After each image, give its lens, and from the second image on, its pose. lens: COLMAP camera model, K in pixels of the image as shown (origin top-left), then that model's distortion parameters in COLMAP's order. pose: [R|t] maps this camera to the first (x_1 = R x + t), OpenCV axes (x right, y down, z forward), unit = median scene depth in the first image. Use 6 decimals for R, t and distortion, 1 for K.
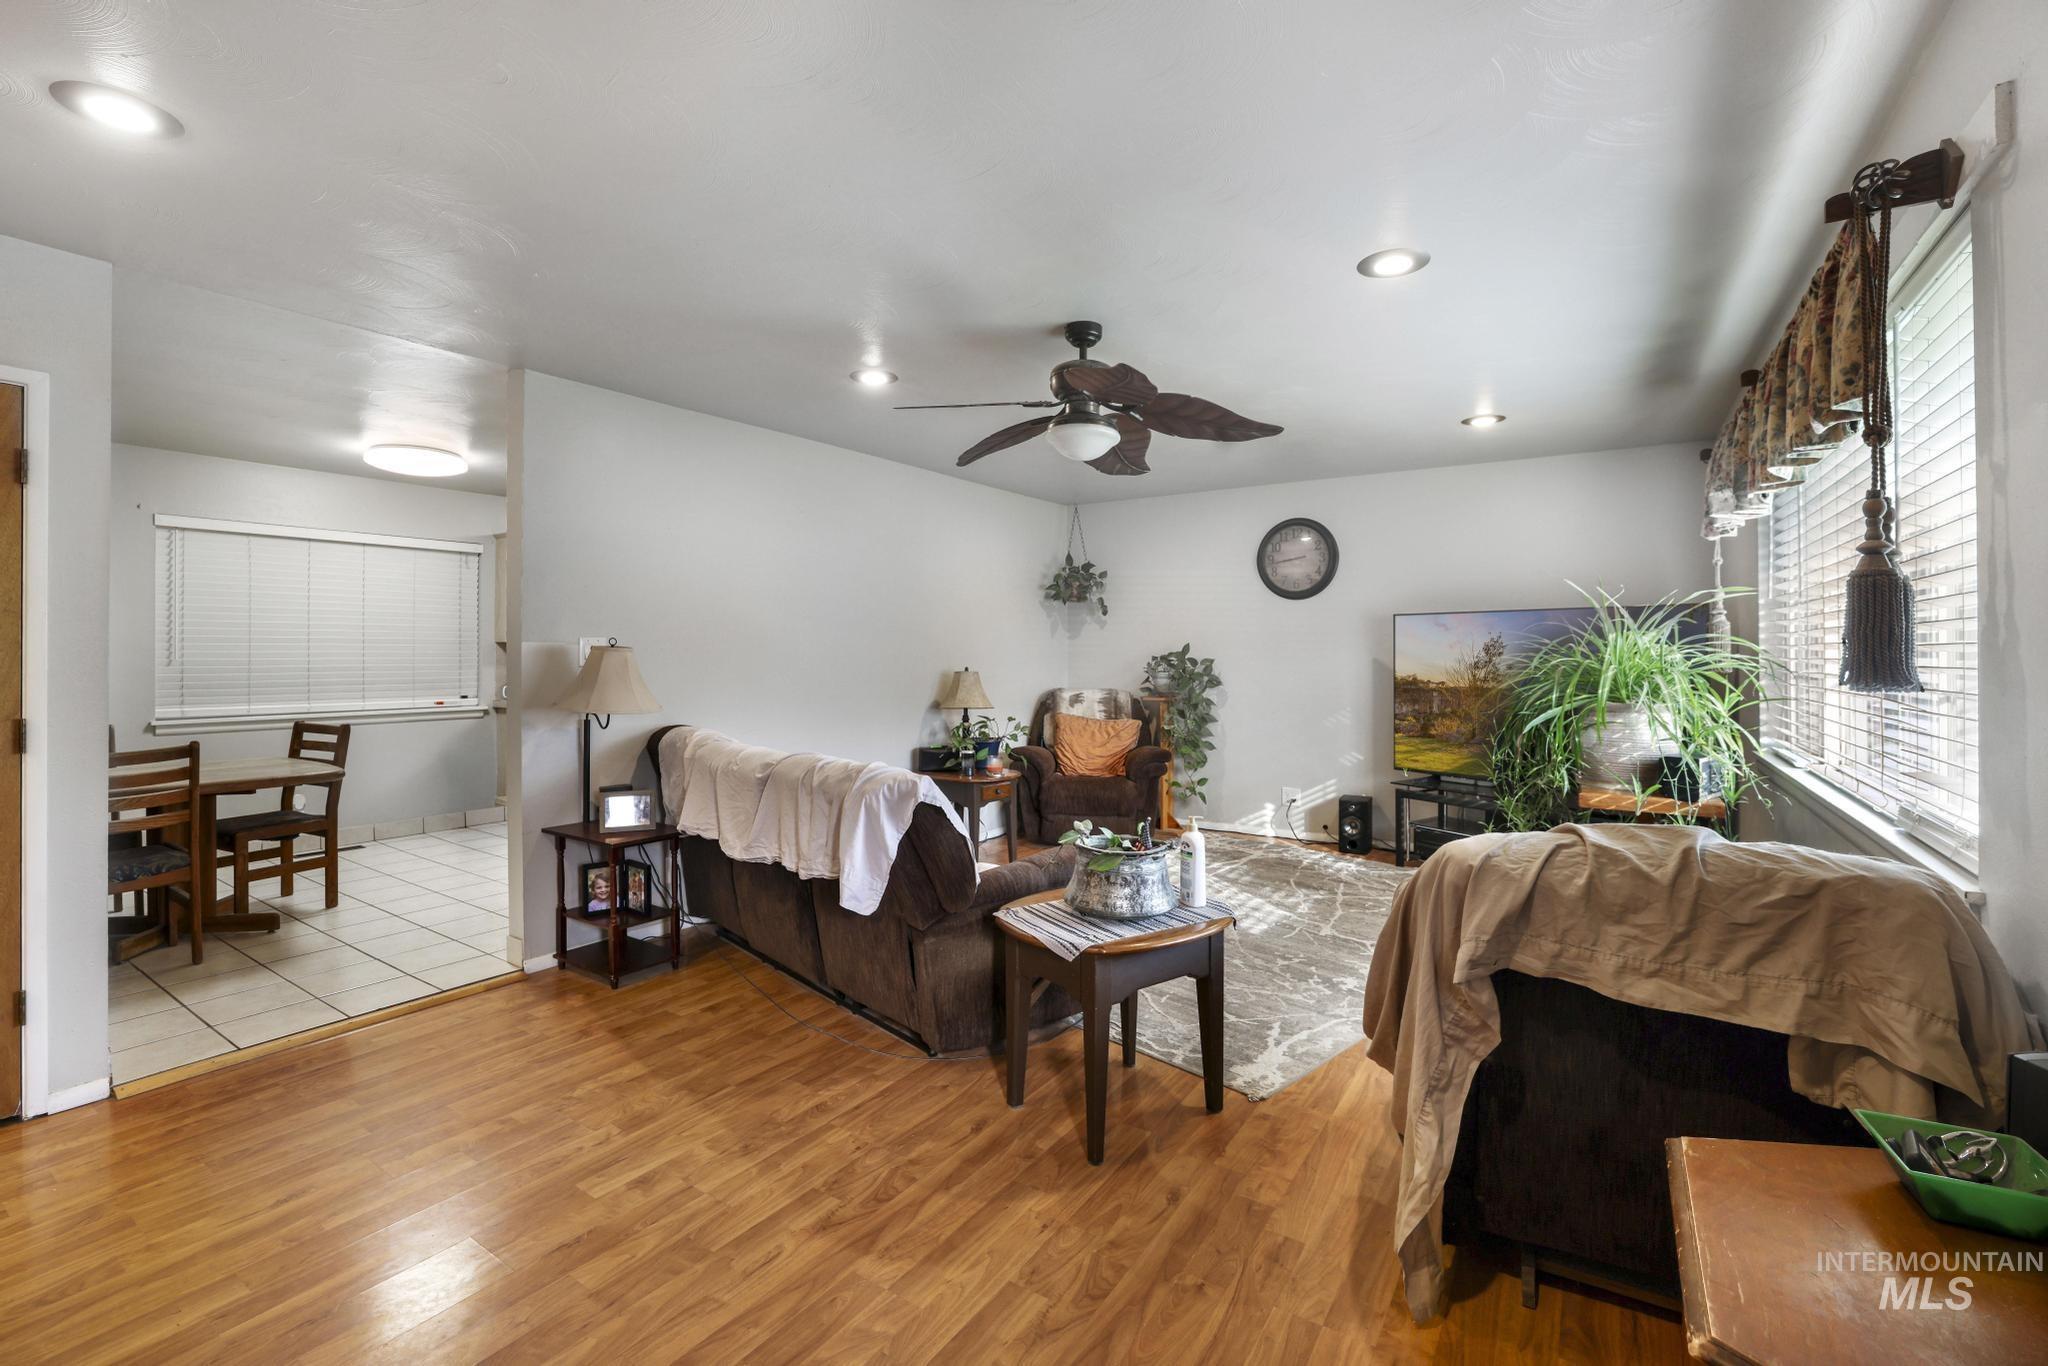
lens RADIAL K [[883.0, 0, 973.6], [0, 883.0, 649.2], [0, 0, 1]] dist [-0.041582, 0.013638]
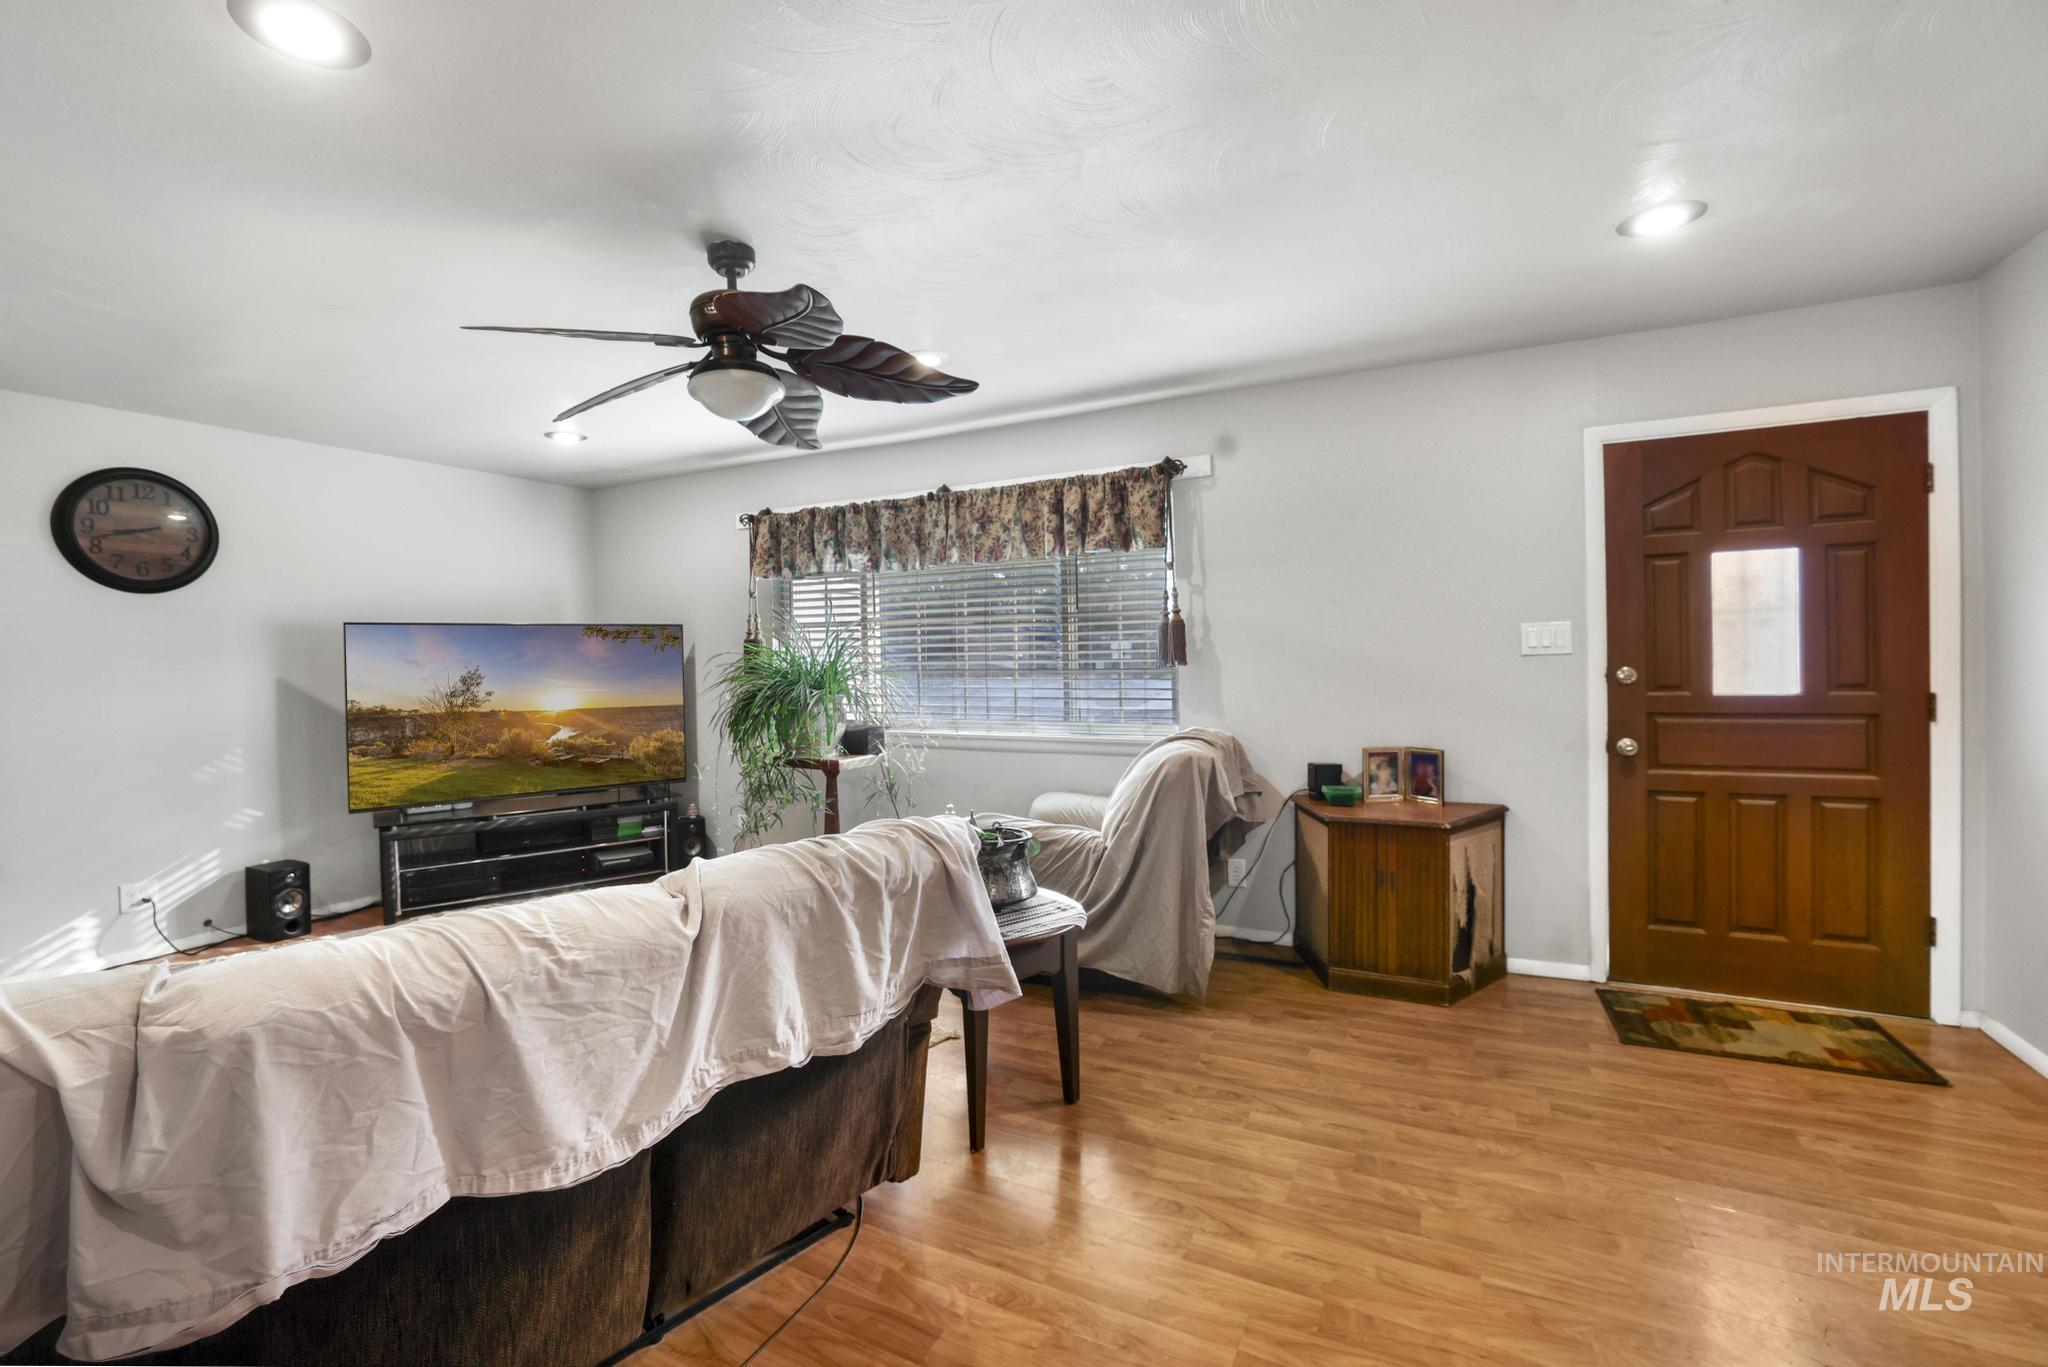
lens RADIAL K [[883.0, 0, 1017.4], [0, 883.0, 667.1], [0, 0, 1]] dist [-0.041582, 0.013638]
pose [[-0.138470, -0.012304, 0.990290, -0.382883], [0.016412, 0.999757, 0.014717, 0.000454], [-0.990231, 0.018290, -0.138234, 0.475955]]
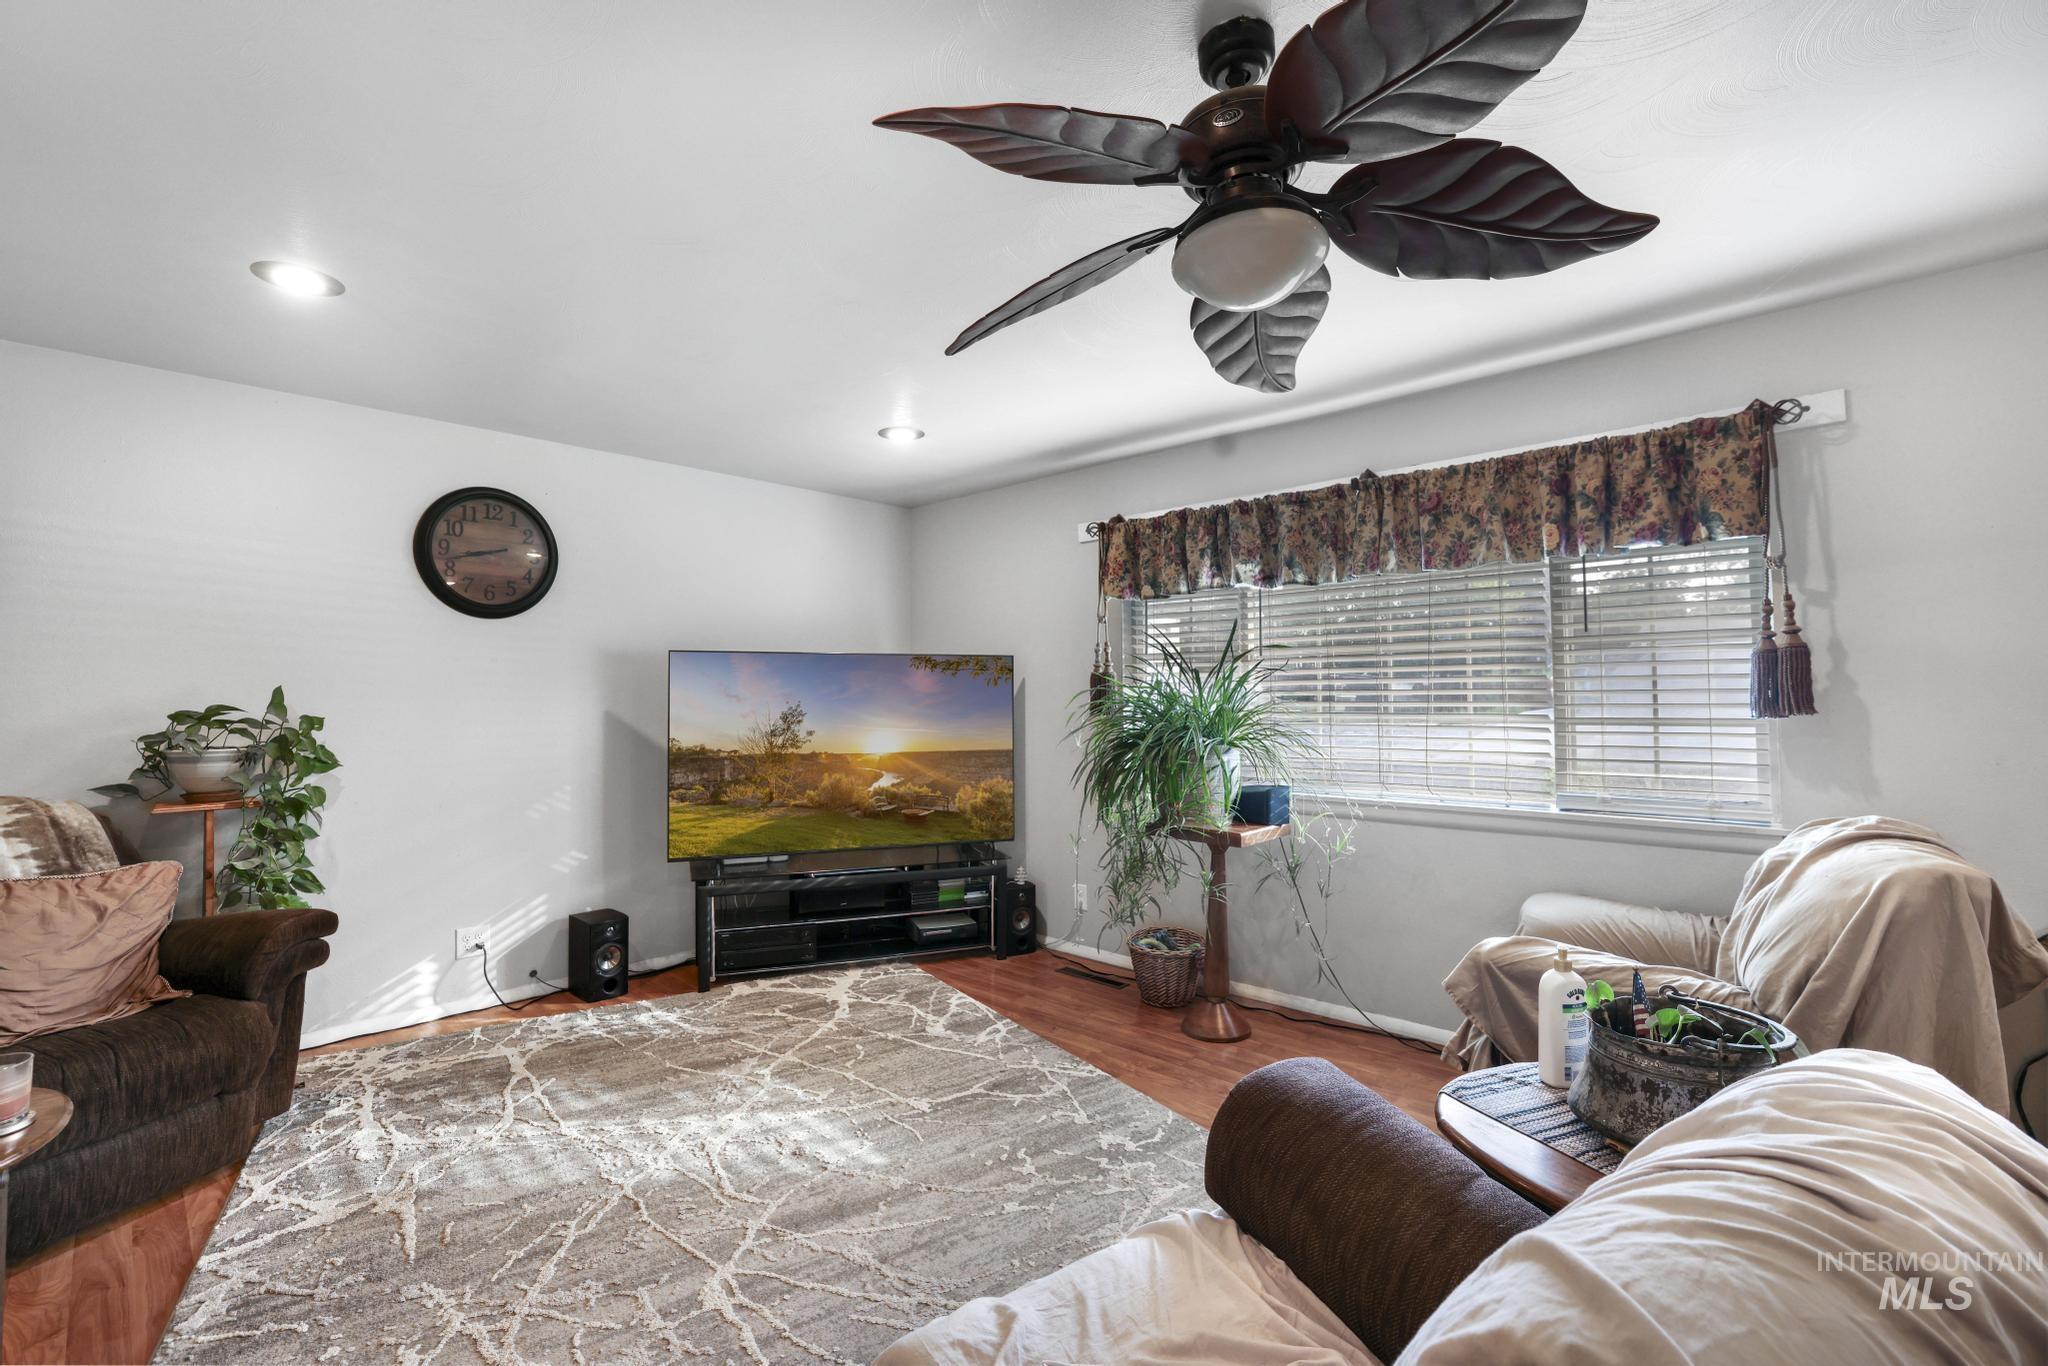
lens RADIAL K [[883.0, 0, 1015.8], [0, 883.0, 666.8], [0, 0, 1]] dist [-0.041582, 0.013638]
pose [[0.139240, 0.034286, 0.989665, -0.200571], [0.003844, 0.999374, -0.035163, 0.001106], [-0.990251, 0.008700, 0.139021, 0.586857]]
